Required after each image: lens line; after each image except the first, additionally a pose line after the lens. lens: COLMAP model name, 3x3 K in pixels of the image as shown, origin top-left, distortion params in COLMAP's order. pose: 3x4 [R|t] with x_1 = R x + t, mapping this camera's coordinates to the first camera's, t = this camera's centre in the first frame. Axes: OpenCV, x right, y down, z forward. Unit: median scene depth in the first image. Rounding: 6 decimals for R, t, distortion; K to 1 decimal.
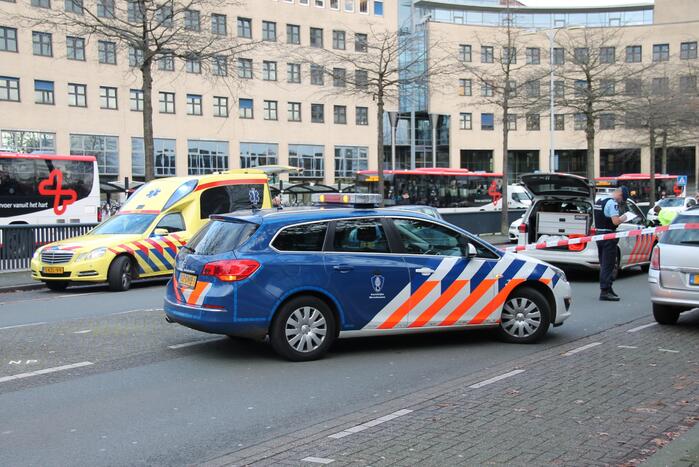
lens RADIAL K [[1008.6, 0, 351.2], [0, 1008.6, 244.6], [0, 0, 1]] dist [0.110570, 0.146433]
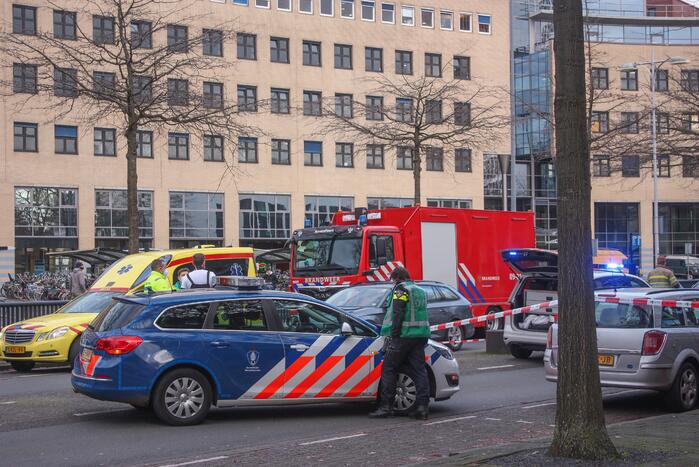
lens RADIAL K [[1388.7, 0, 349.5], [0, 1388.7, 233.5], [0, 0, 1]] dist [0.052144, 0.095185]
pose [[0.994247, -0.003885, -0.107044, 0.179740], [-0.003271, 0.997775, -0.066595, 0.001936], [0.107064, 0.066562, 0.992022, -0.316701]]
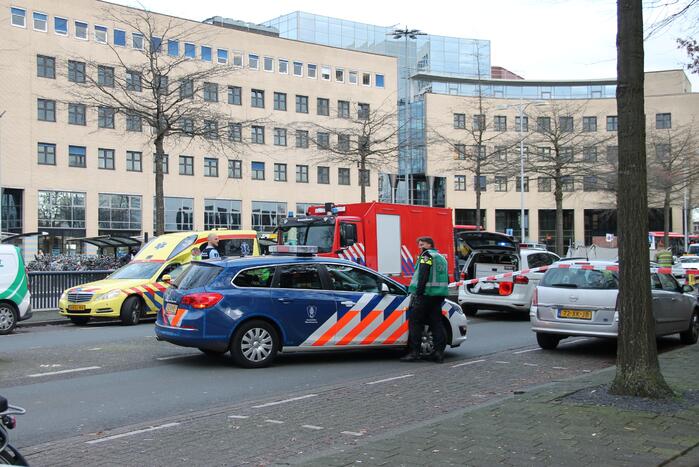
lens RADIAL K [[963.1, 0, 346.2], [0, 963.1, 241.9], [0, 0, 1]] dist [0.089524, 0.068695]
pose [[0.999780, 0.006441, -0.019949, 0.058912], [-0.007582, 0.998307, -0.057661, 0.011521], [0.019543, 0.057800, 0.998137, -0.177525]]
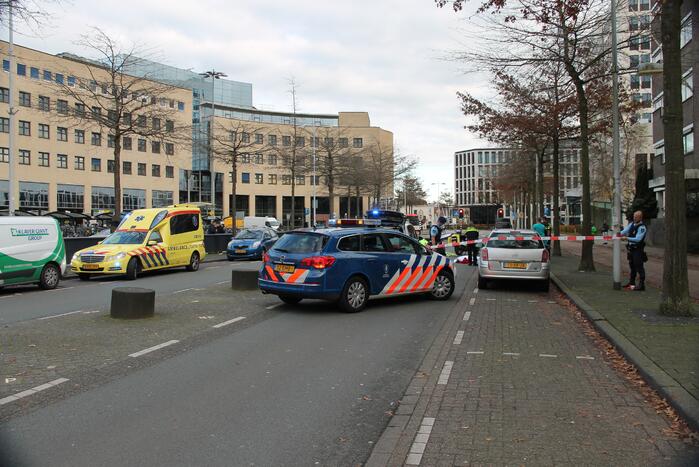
lens RADIAL K [[632.2, 0, 349.1], [0, 632.2, 214.1], [0, 0, 1]] dist [-0.131286, 0.002907]
pose [[0.941176, 0.014311, 0.337614, -0.254562], [0.007085, 0.998048, -0.062056, 0.006243], [-0.337843, 0.060797, 0.939237, -0.030650]]
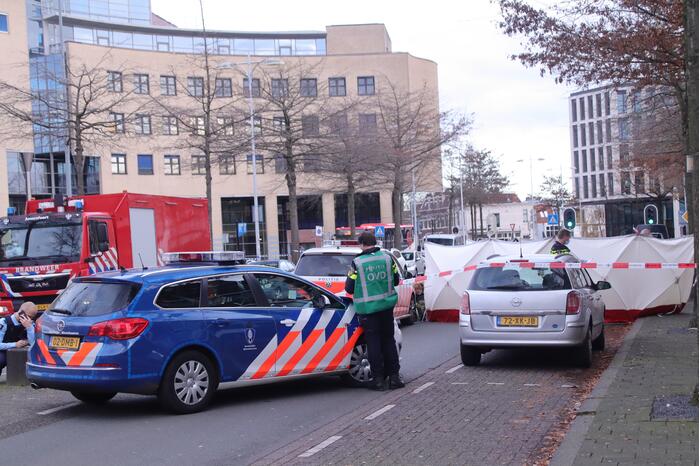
lens RADIAL K [[1272.3, 0, 352.3], [0, 1272.3, 241.7], [0, 0, 1]] dist [0.190631, 0.053792]
pose [[0.949004, -0.027690, 0.314044, -0.174542], [0.045732, 0.997690, -0.050227, 0.007439], [-0.311928, 0.062028, 0.948079, -0.185062]]
